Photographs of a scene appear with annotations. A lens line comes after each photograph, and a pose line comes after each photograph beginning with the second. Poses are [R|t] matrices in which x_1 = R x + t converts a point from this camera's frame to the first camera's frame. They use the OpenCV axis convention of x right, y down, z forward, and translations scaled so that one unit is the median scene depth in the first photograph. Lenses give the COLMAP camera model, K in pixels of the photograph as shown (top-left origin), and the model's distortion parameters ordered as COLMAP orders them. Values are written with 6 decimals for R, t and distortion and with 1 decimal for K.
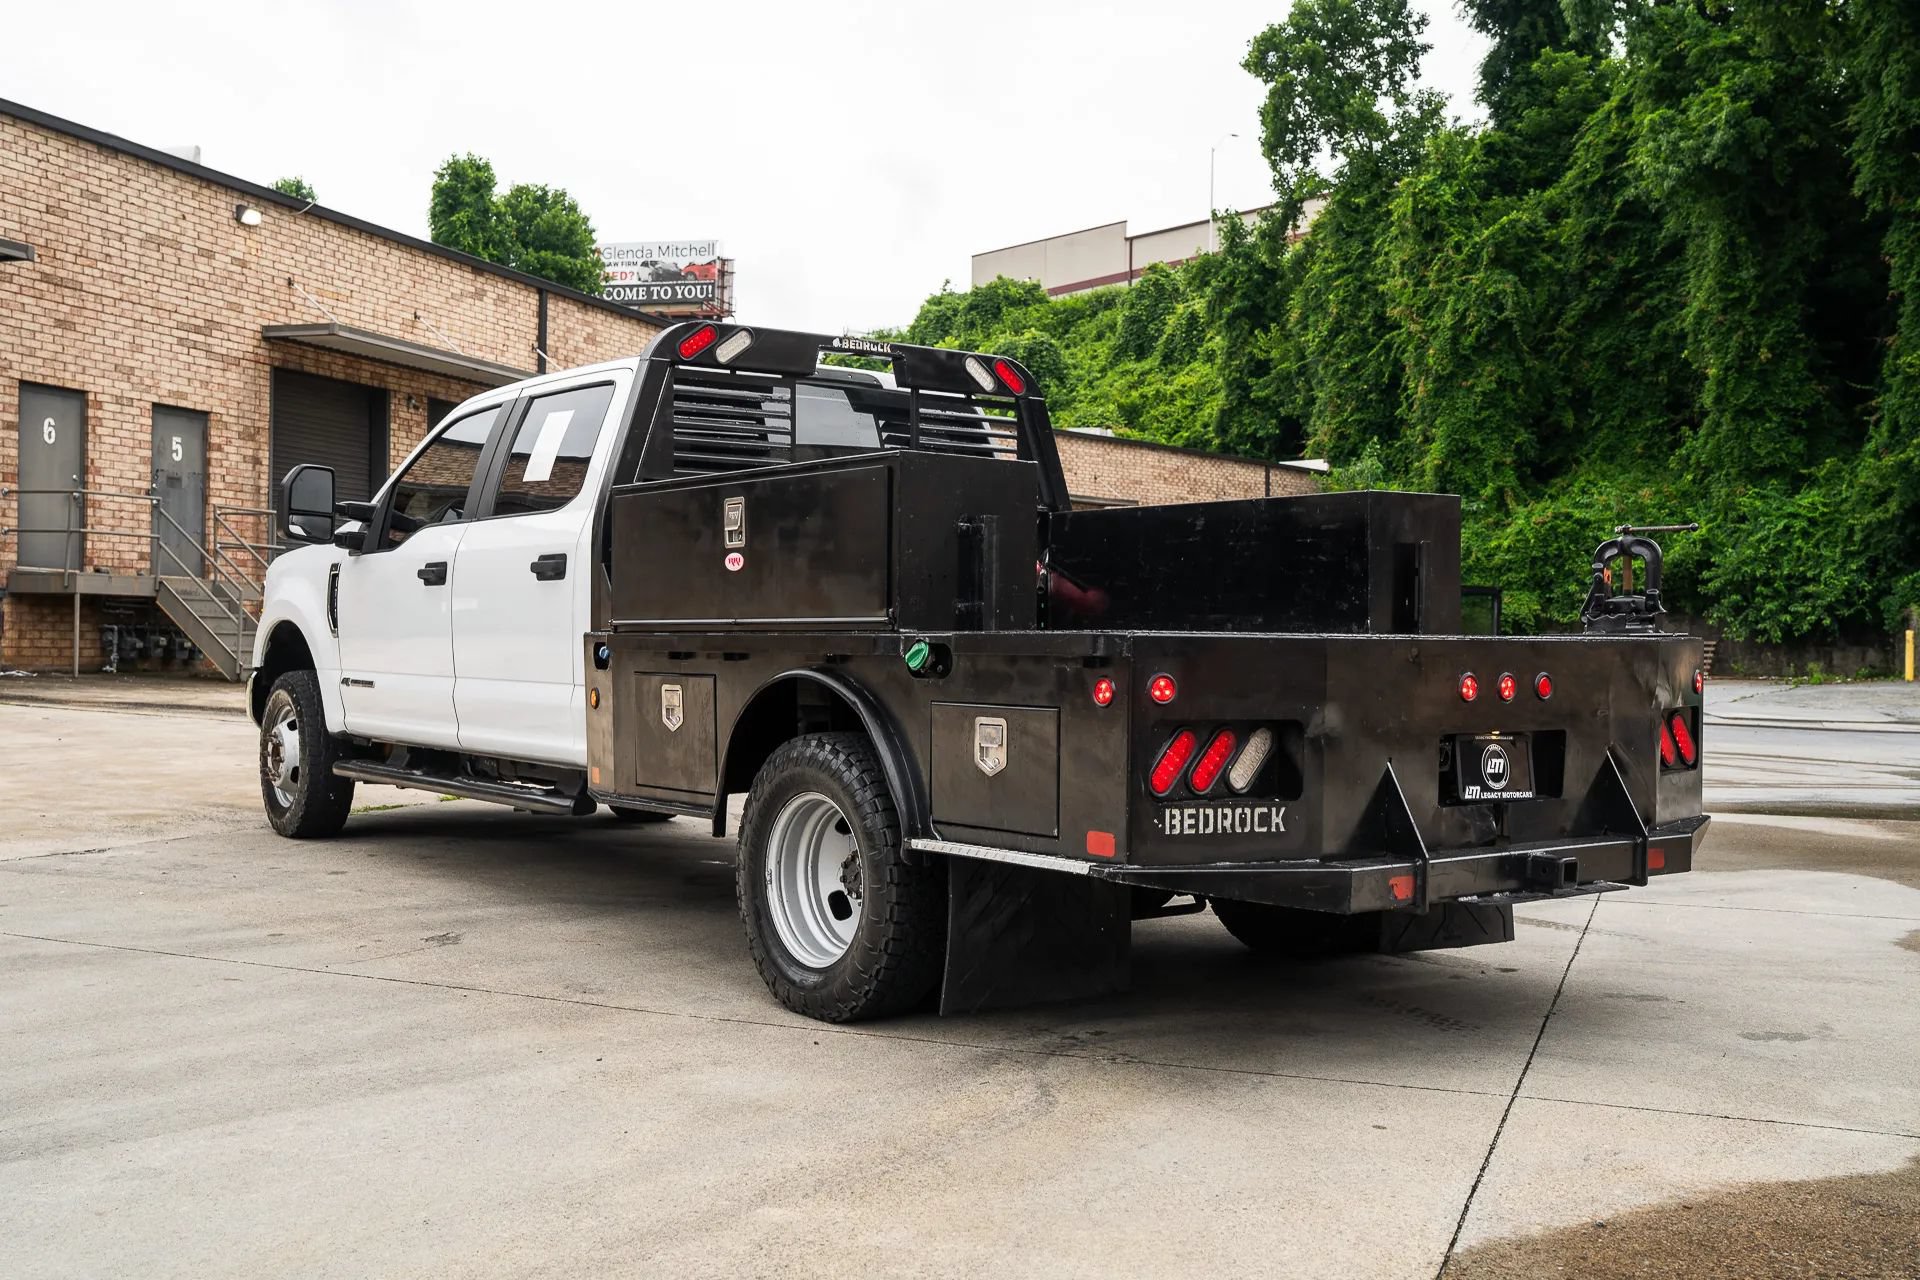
lens RADIAL K [[1888.5, 0, 956.8], [0, 1888.5, 652.1], [0, 0, 1]] dist [0.062203, 0.000000]
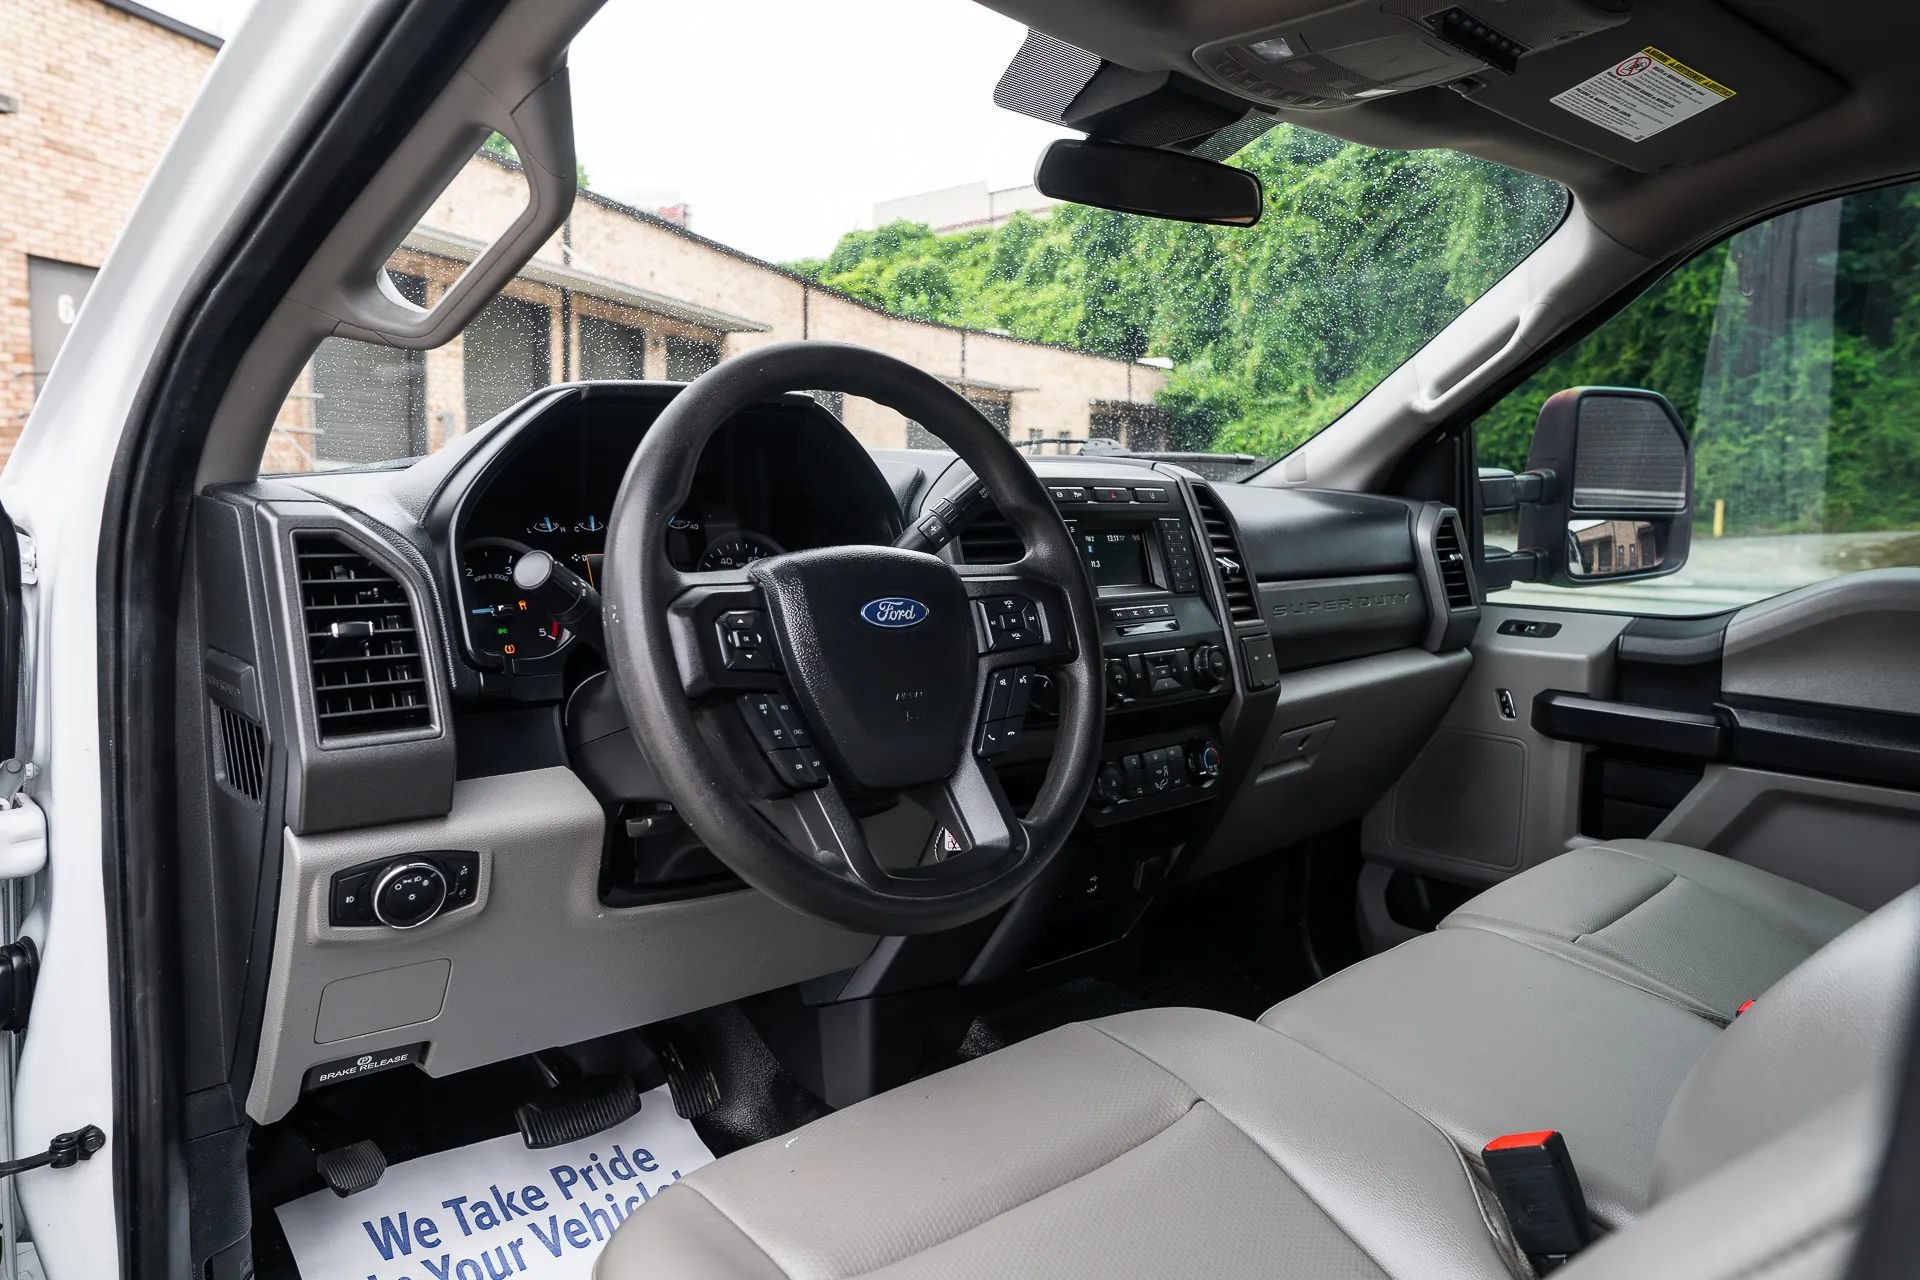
lens RADIAL K [[1292.1, 0, 967.1], [0, 1292.1, 640.5], [0, 0, 1]] dist [-0.048331, 0.021675]
pose [[0.995752, -0.001949, 0.092057, -0.029341], [-0.008719, 0.993288, 0.115341, -0.009840], [-0.091664, -0.115654, 0.989051, 0.111872]]
